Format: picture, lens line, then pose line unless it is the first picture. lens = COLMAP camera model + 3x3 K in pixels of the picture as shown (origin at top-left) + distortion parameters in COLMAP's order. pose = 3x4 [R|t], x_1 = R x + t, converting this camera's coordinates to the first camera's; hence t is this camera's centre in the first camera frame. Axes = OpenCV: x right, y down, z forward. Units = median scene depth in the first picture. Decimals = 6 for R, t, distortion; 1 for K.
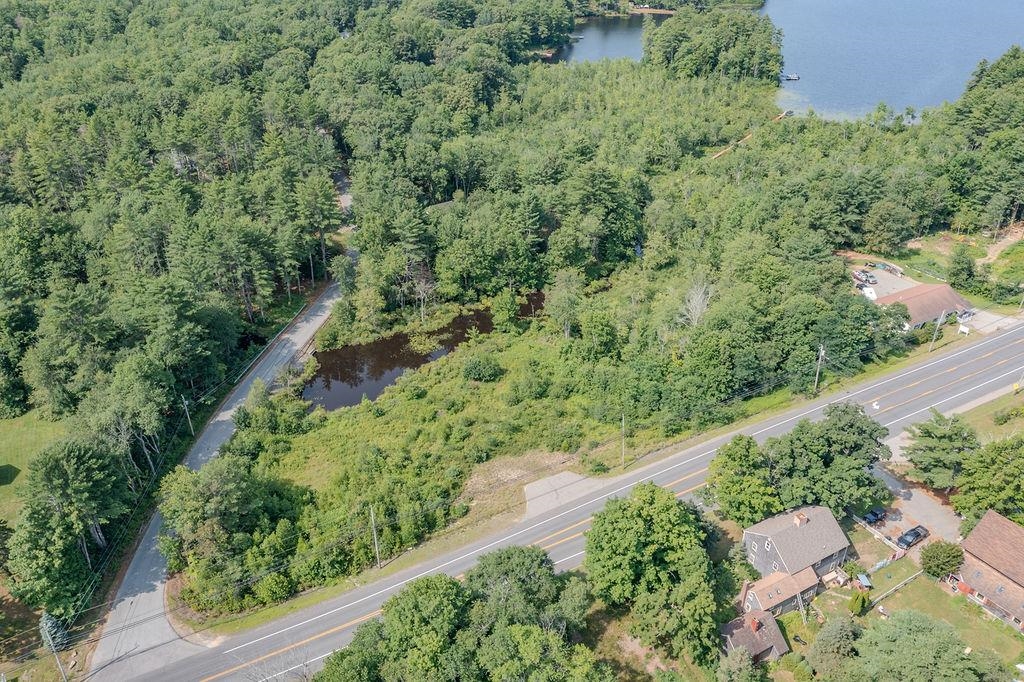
lens RADIAL K [[810.0, 0, 513.3], [0, 810.0, 335.9], [0, 0, 1]] dist [-0.017398, 0.008734]
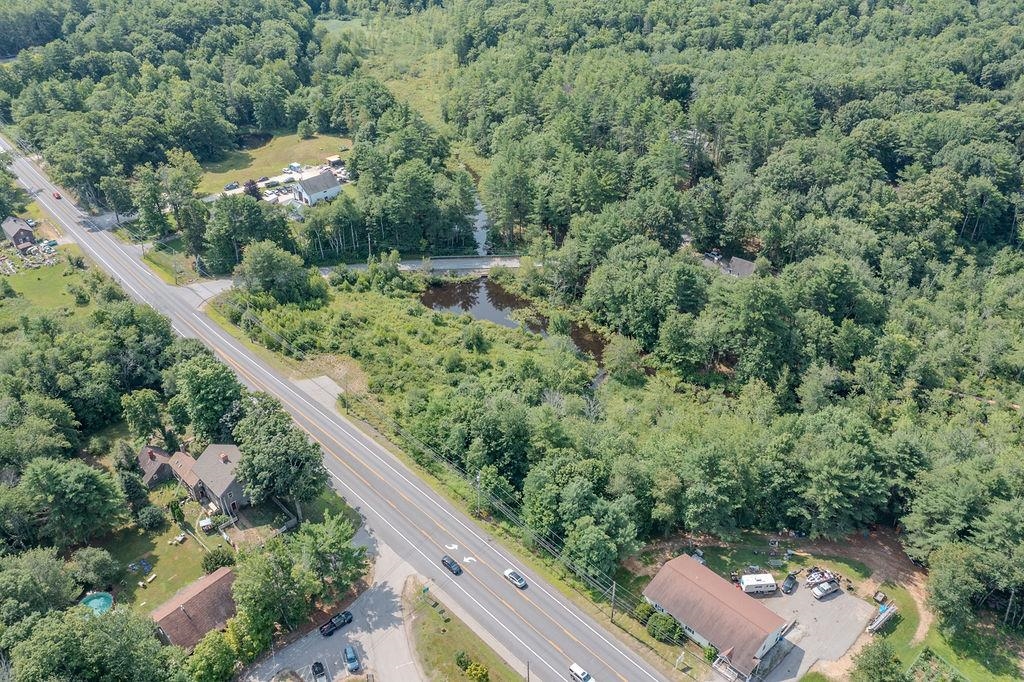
lens RADIAL K [[810.0, 0, 513.3], [0, 810.0, 335.9], [0, 0, 1]] dist [-0.017398, 0.008734]
pose [[0.271051, 0.525365, -0.806550, 0.829162], [-0.490948, 0.796189, 0.353627, -0.365578], [0.827950, 0.300123, 0.473735, 0.394688]]
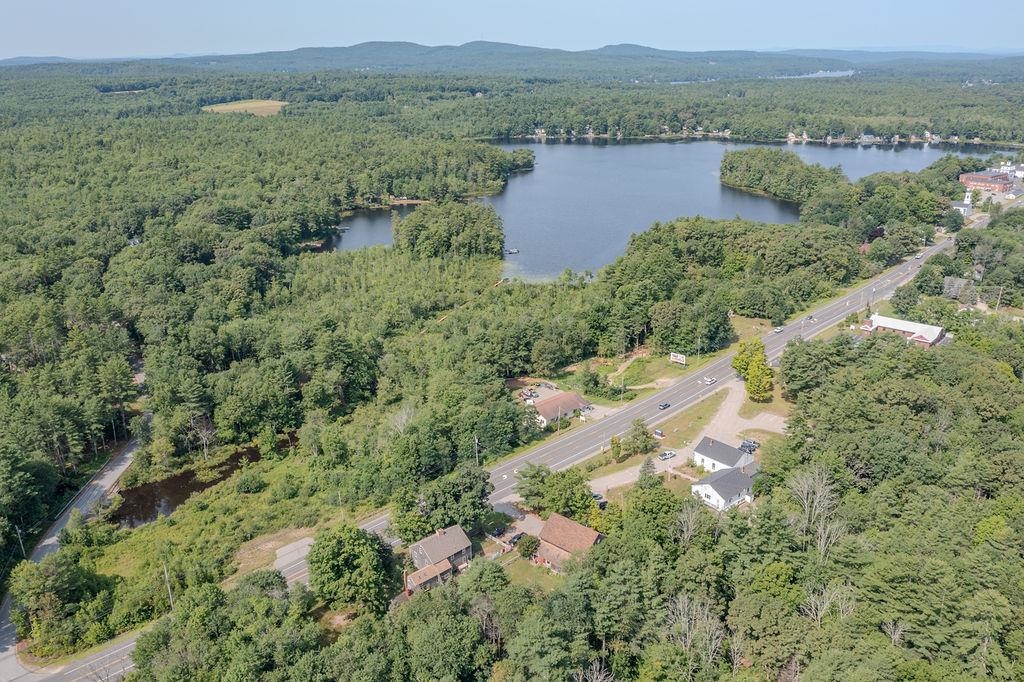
lens RADIAL K [[809.5, 0, 512.2], [0, 809.5, 335.3], [0, 0, 1]] dist [-0.012626, -0.002326]
pose [[0.970063, -0.086601, 0.226887, 0.089111], [0.130016, 0.974287, -0.184011, 0.089164], [-0.205117, 0.208001, 0.956380, -0.396626]]
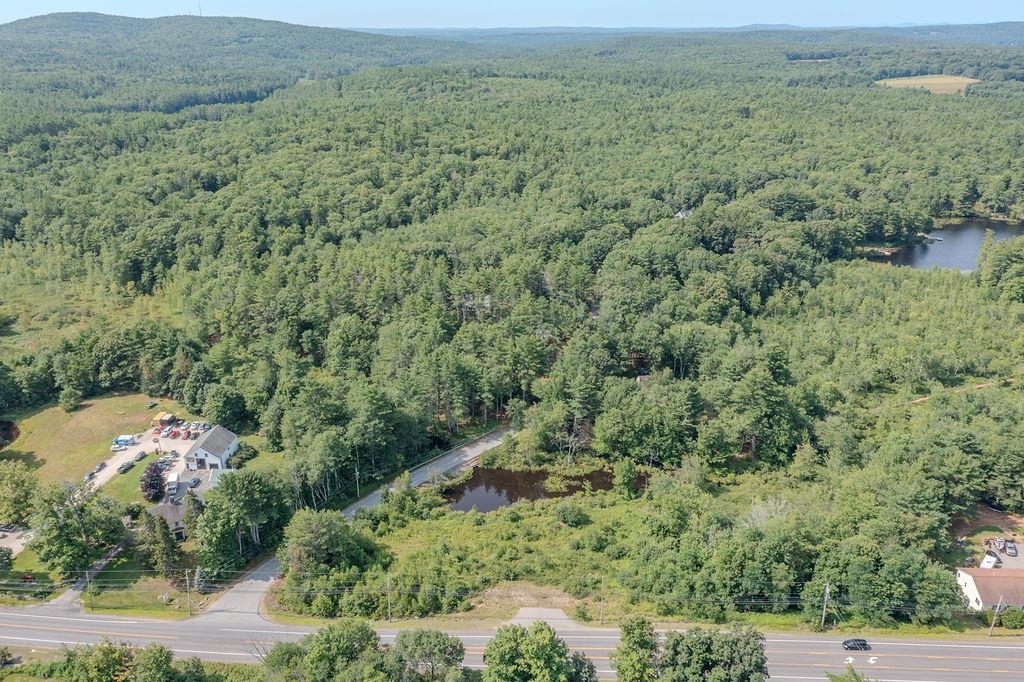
lens RADIAL K [[810.0, 0, 513.3], [0, 810.0, 335.9], [0, 0, 1]] dist [-0.017398, 0.008734]
pose [[0.849359, 0.187662, -0.493328, 0.372842], [-0.267507, 0.958777, -0.095845, -0.066009], [0.455005, 0.213375, 0.864547, -0.128217]]
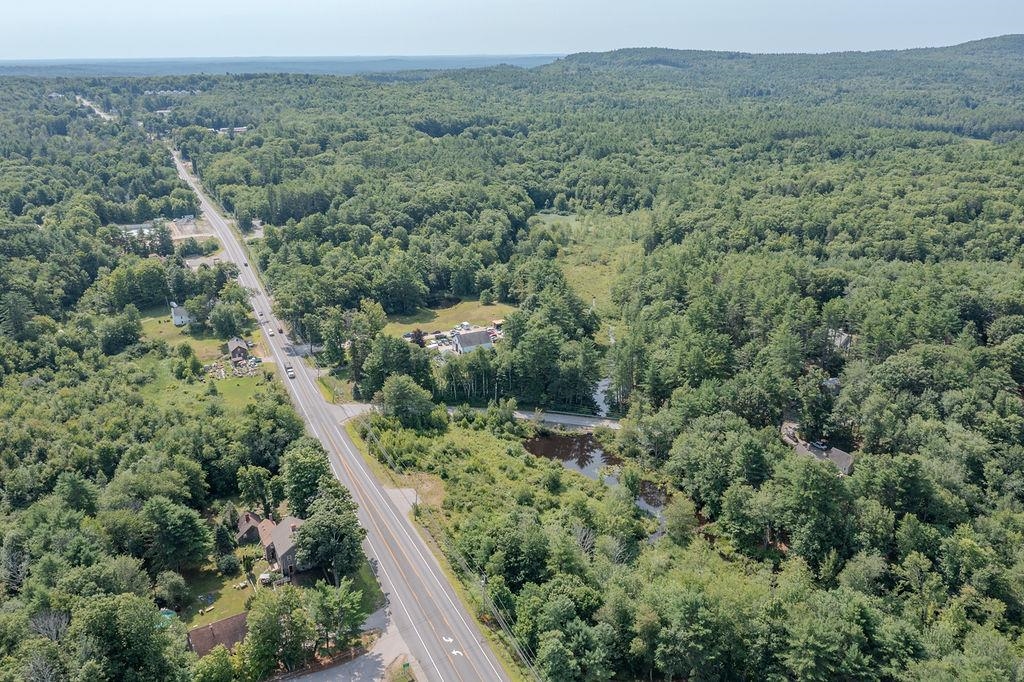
lens RADIAL K [[810.0, 0, 513.3], [0, 810.0, 335.9], [0, 0, 1]] dist [-0.017398, 0.008734]
pose [[-0.048623, 0.332918, -0.941701, 0.987873], [-0.505395, 0.805014, 0.310690, -0.462027], [0.861517, 0.491038, 0.129112, 0.554156]]
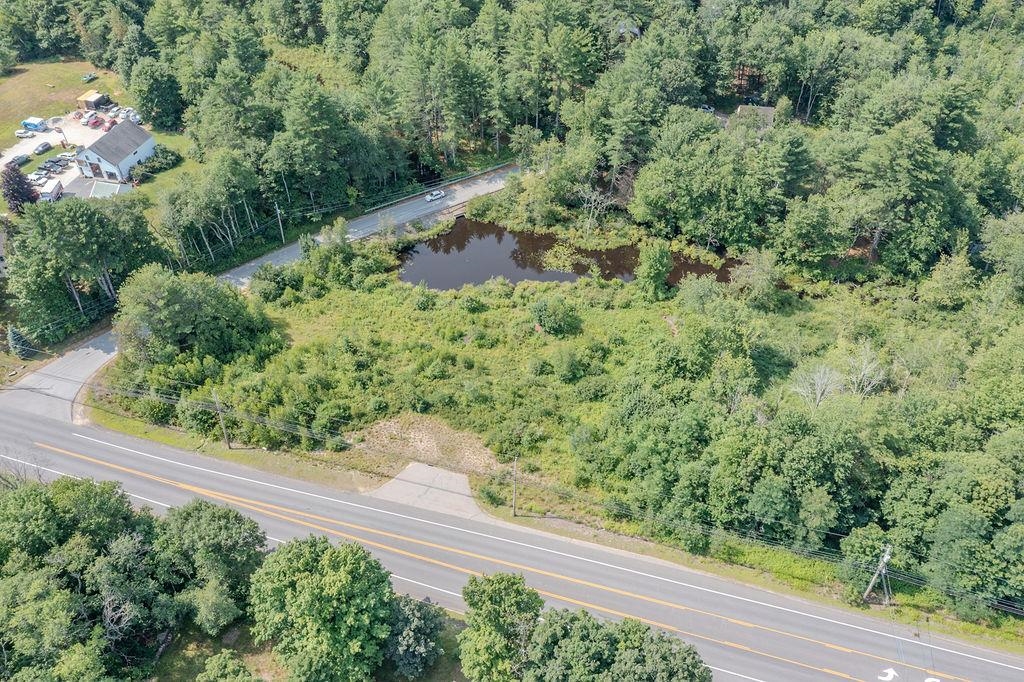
lens RADIAL K [[810.0, 0, 513.3], [0, 810.0, 335.9], [0, 0, 1]] dist [-0.017398, 0.008734]
pose [[0.703160, 0.482636, -0.522139, 0.319931], [-0.360326, 0.874937, 0.323496, -0.166441], [0.612970, -0.039329, 0.789127, 0.272489]]
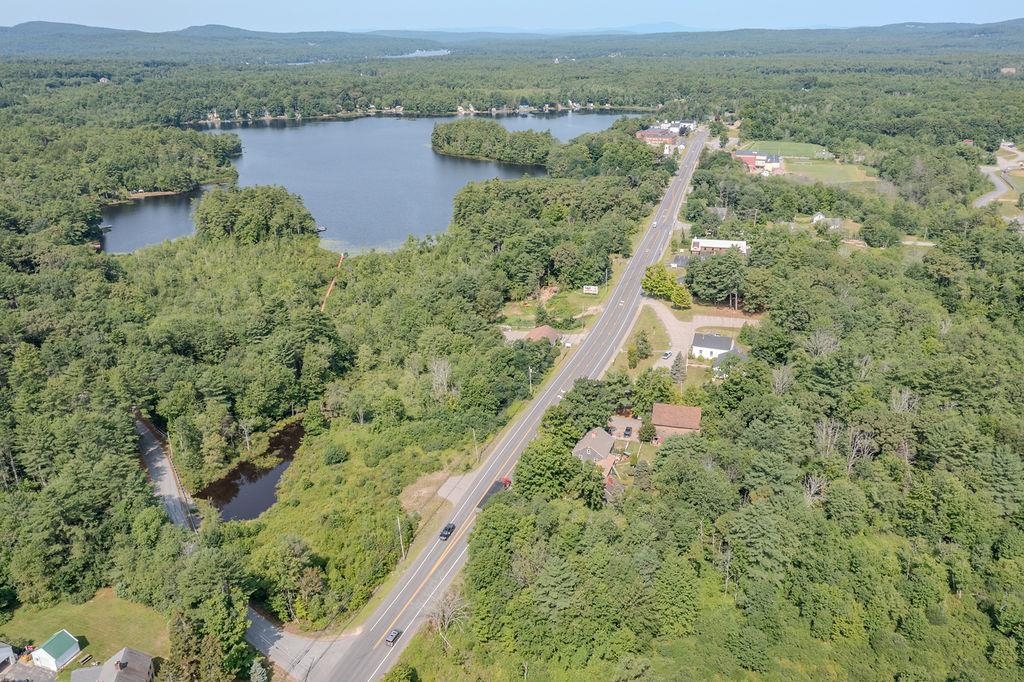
lens RADIAL K [[810.0, 0, 513.3], [0, 810.0, 335.9], [0, 0, 1]] dist [-0.017398, 0.008734]
pose [[0.749144, -0.238160, 0.618113, -0.529153], [0.343469, 0.937550, -0.055039, 0.025517], [-0.566403, 0.253535, 0.784160, -0.269053]]
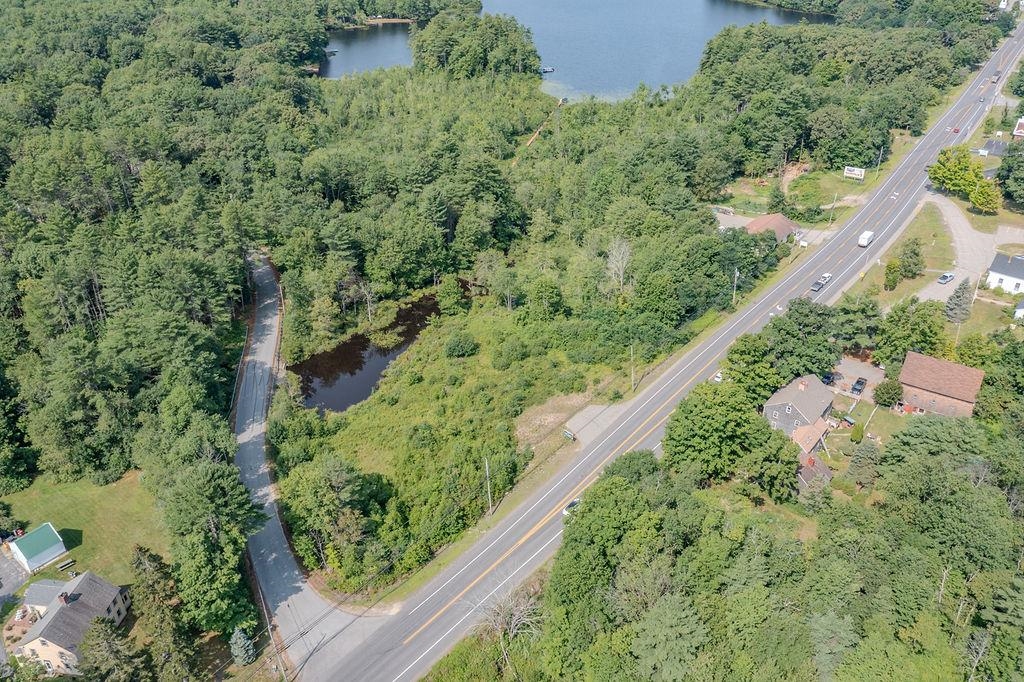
lens RADIAL K [[810.0, 0, 513.3], [0, 810.0, 335.9], [0, 0, 1]] dist [-0.017398, 0.008734]
pose [[0.924889, -0.193141, 0.327530, -0.281681], [0.196780, 0.980193, 0.022334, 0.013989], [-0.325357, 0.043795, 0.944577, -0.054619]]
